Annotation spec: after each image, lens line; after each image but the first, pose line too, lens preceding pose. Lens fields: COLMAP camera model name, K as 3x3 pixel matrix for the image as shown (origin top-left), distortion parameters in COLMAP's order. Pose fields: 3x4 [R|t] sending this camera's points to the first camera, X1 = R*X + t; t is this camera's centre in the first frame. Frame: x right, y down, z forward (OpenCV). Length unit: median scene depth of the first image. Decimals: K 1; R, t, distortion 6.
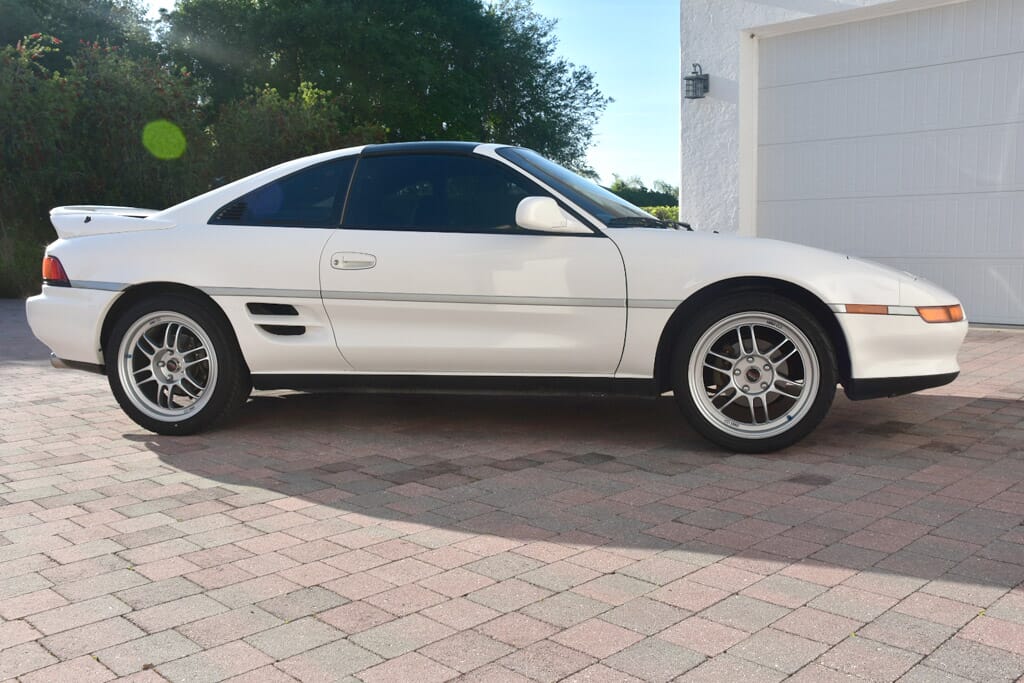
lens RADIAL K [[956.3, 0, 521.2], [0, 956.3, 338.8], [0, 0, 1]] dist [-0.012672, 0.000000]
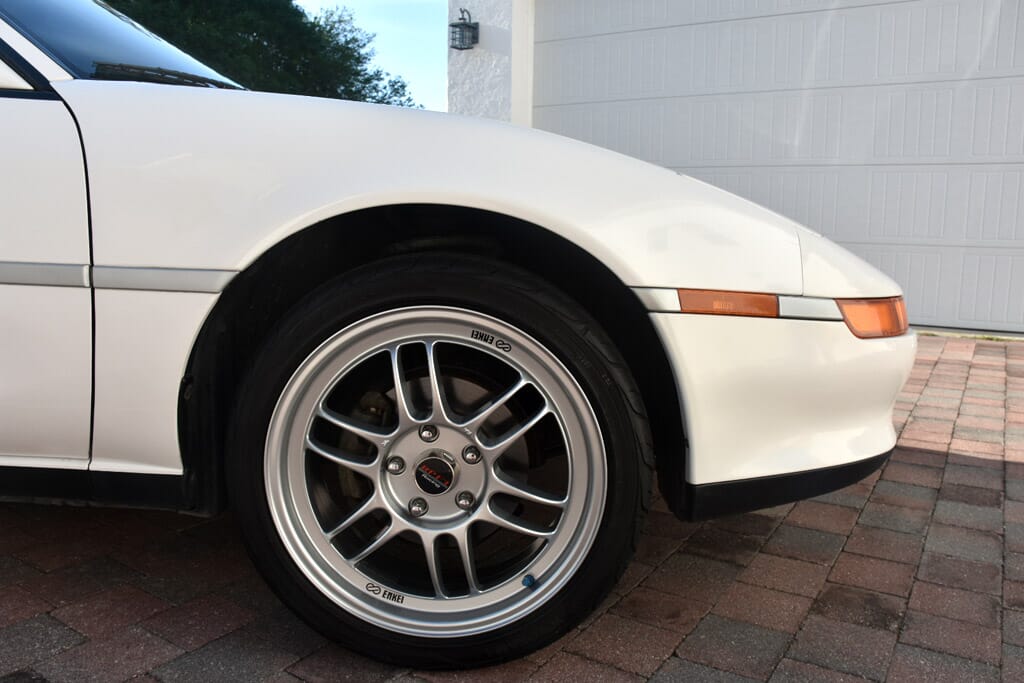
lens RADIAL K [[790.5, 0, 511.9], [0, 790.5, 336.8], [0, 0, 1]] dist [-0.102794, 0.034447]
pose [[0.980619, 0.005729, 0.195840, 0.208375], [-0.011009, 0.999604, 0.025886, -0.023778], [-0.195614, -0.027540, 0.980294, 0.684324]]
